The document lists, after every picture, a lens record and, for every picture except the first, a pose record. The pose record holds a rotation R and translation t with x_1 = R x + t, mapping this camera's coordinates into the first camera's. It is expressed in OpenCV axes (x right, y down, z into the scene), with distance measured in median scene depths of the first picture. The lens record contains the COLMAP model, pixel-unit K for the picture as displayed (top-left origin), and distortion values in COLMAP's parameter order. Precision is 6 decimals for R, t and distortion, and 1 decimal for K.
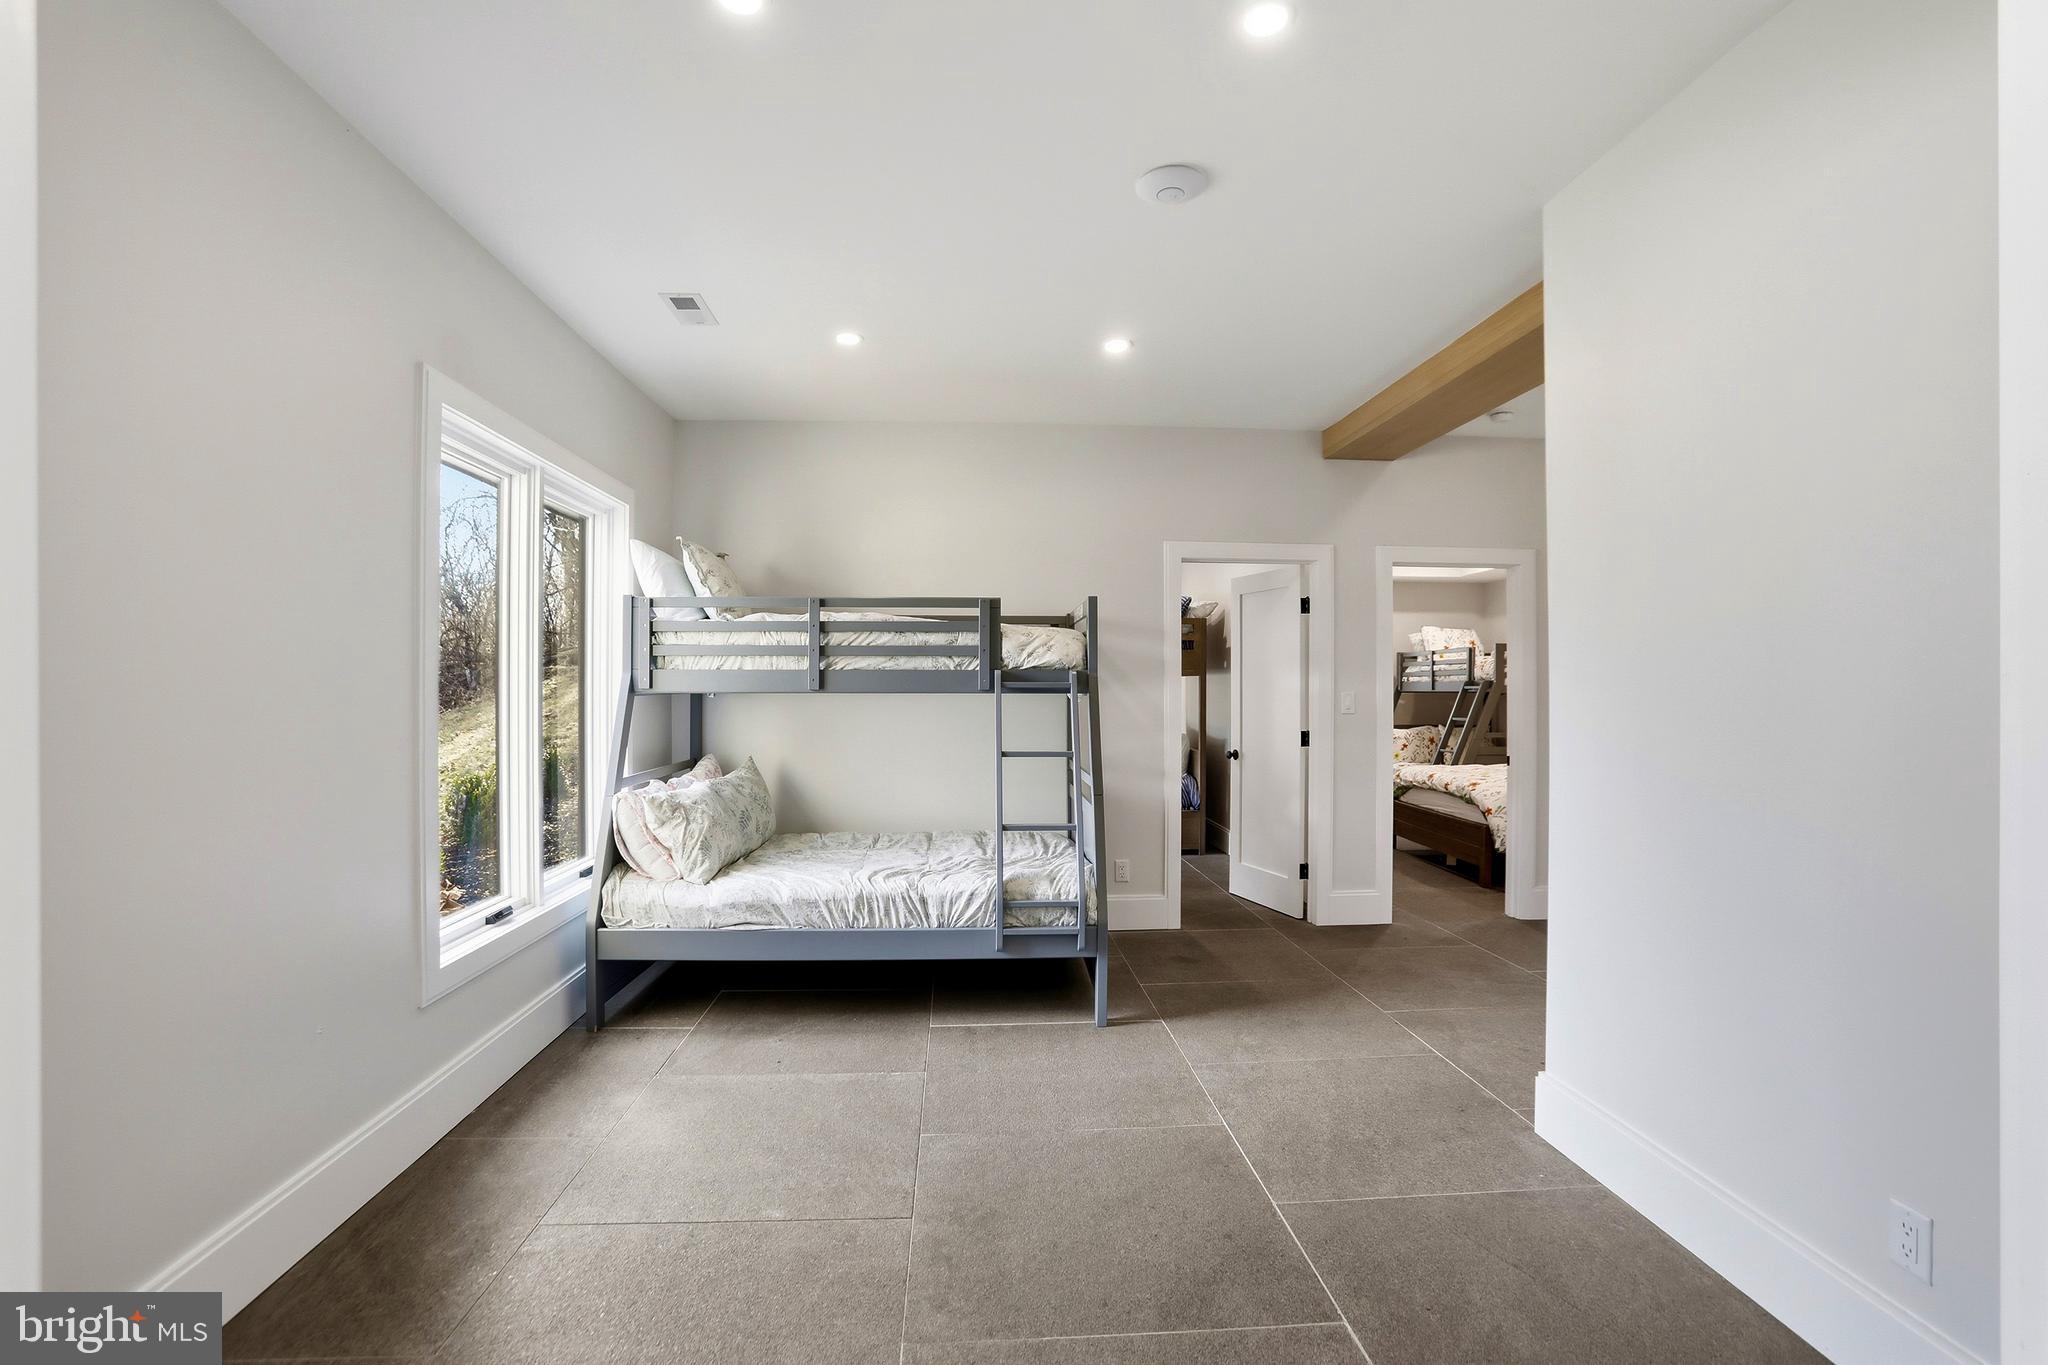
lens RADIAL K [[946.9, 0, 1026.6], [0, 946.9, 683.9], [0, 0, 1]] dist [-0.060990, 0.021617]
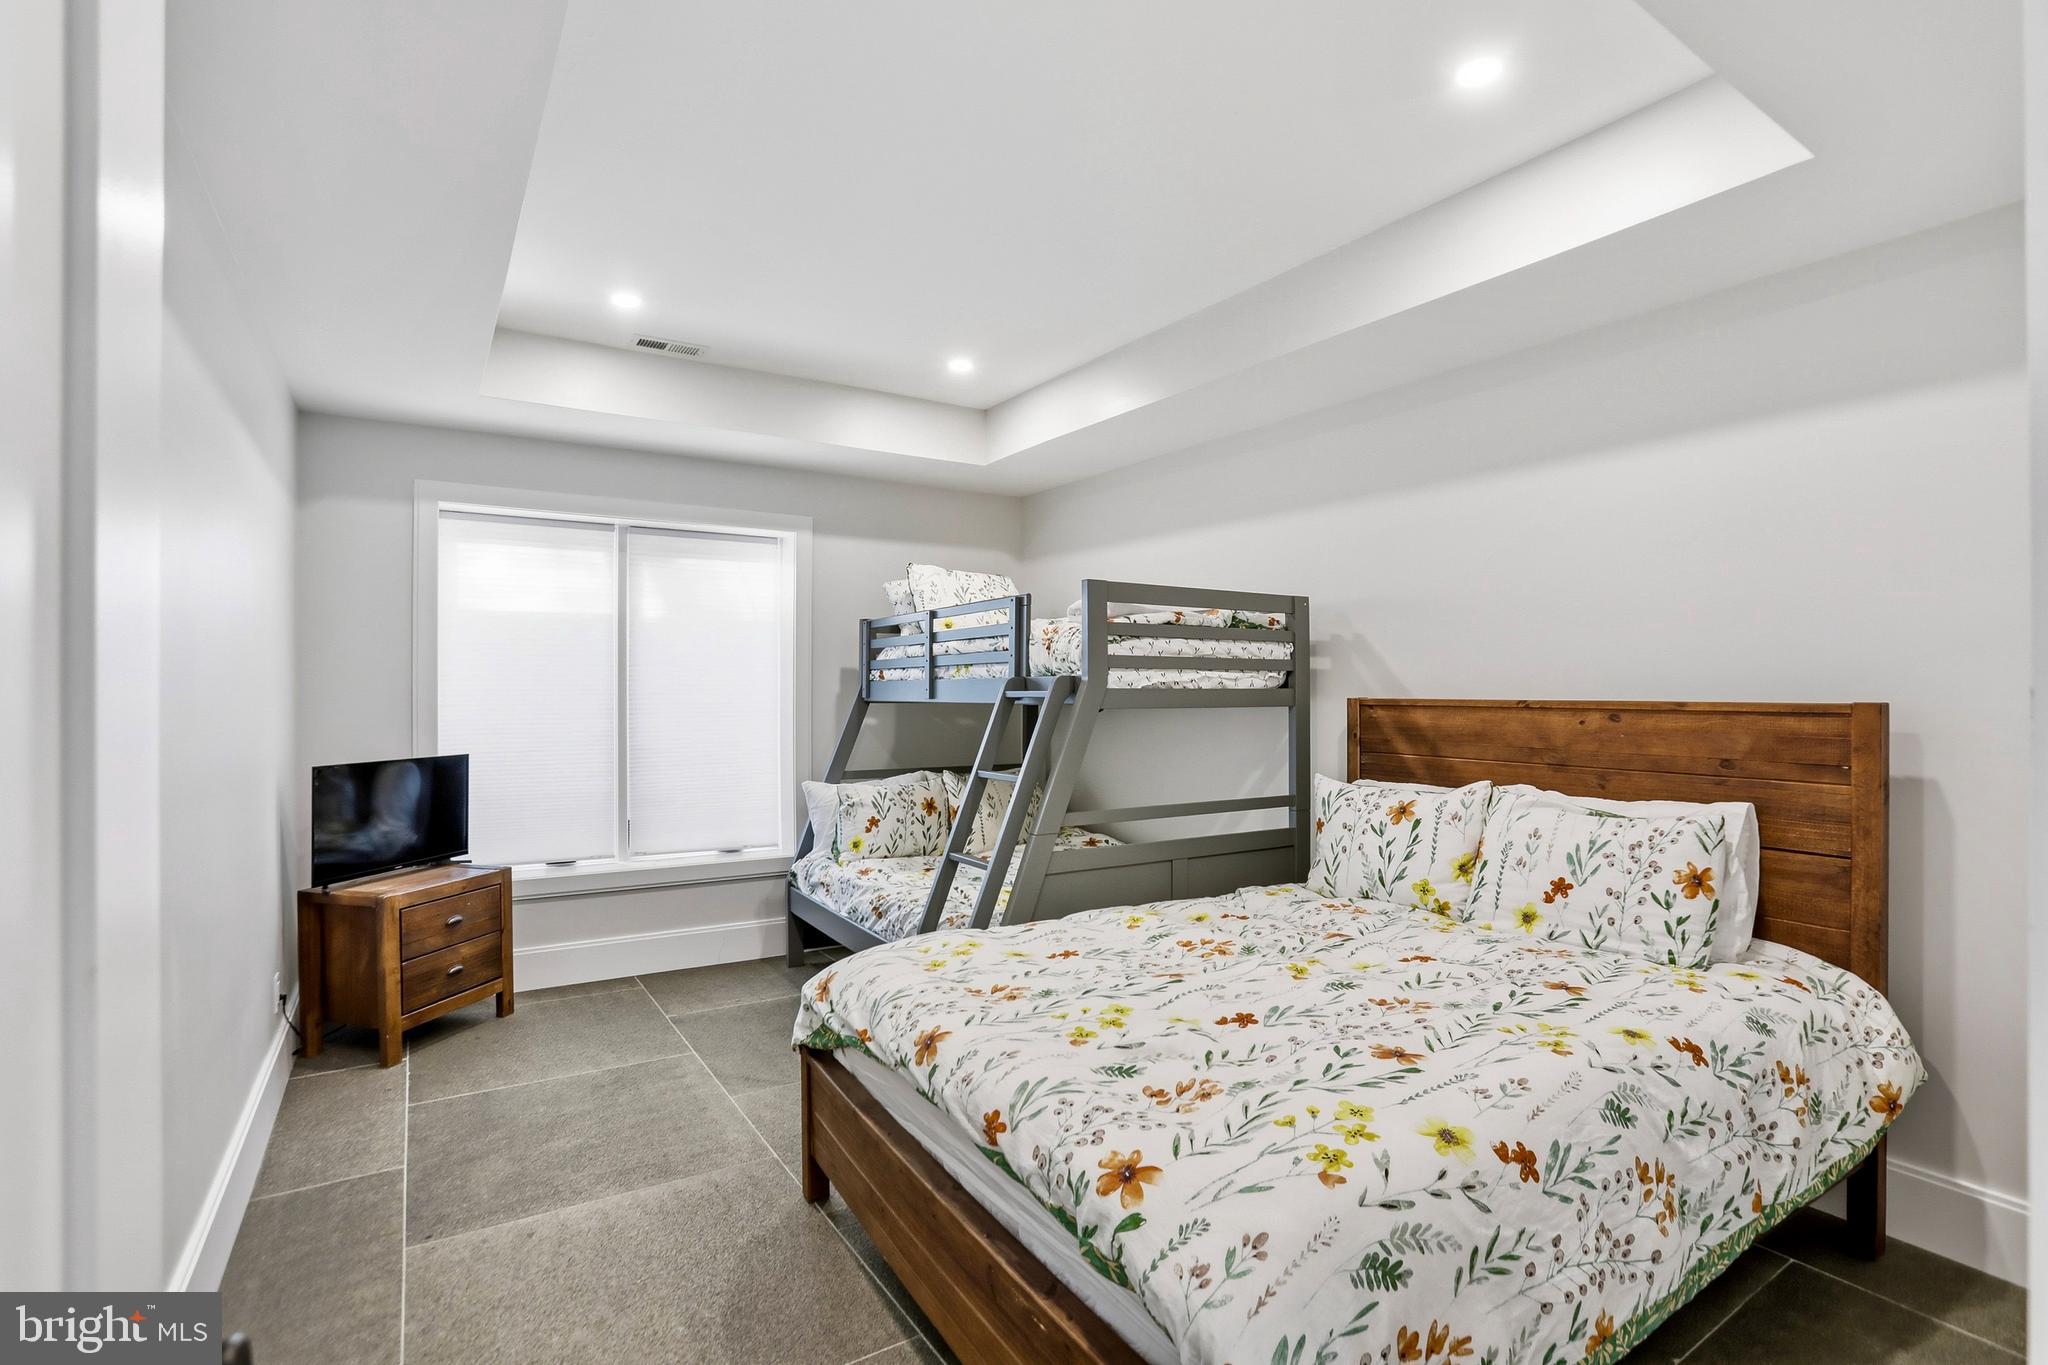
lens RADIAL K [[946.9, 0, 1019.3], [0, 946.9, 687.9], [0, 0, 1]] dist [-0.060990, 0.021617]
pose [[0.875720, 0.000562, 0.482819, 0.317707], [-0.002237, 0.999993, 0.002894, -0.000172], [-0.482814, -0.003614, 0.875716, 0.736304]]
